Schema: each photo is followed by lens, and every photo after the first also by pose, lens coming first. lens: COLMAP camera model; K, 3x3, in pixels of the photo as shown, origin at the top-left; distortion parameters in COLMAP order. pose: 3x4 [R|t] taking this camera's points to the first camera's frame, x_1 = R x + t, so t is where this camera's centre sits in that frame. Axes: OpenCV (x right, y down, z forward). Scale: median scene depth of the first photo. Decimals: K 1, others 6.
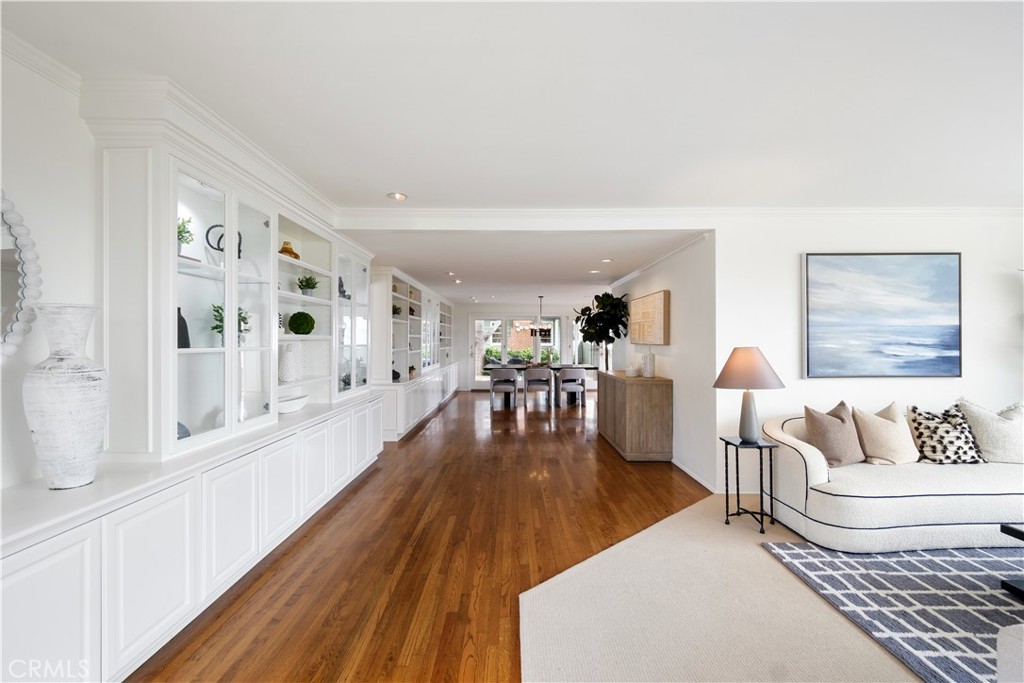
lens RADIAL K [[449.8, 0, 516.8], [0, 449.8, 341.2], [0, 0, 1]] dist [0.004771, -0.000556]
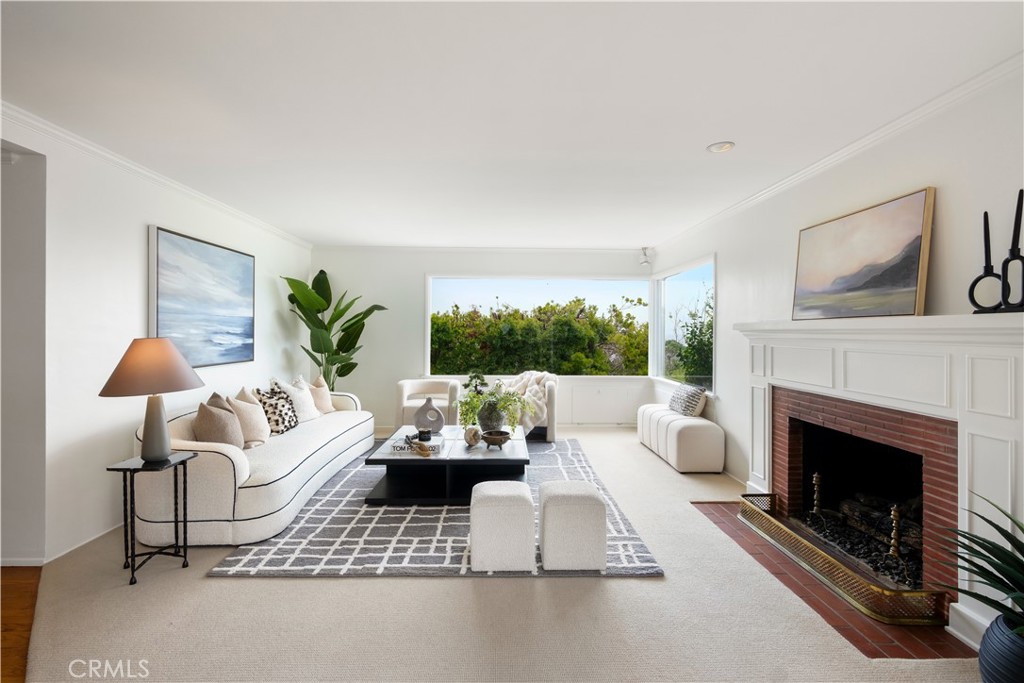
lens RADIAL K [[449.8, 0, 514.1], [0, 449.8, 335.3], [0, 0, 1]] dist [0.004771, -0.000556]
pose [[-0.006534, -0.008246, 0.999945, -0.257773], [-0.004940, 0.999954, 0.008214, -0.000368], [-0.999966, -0.004886, -0.006574, 0.401135]]
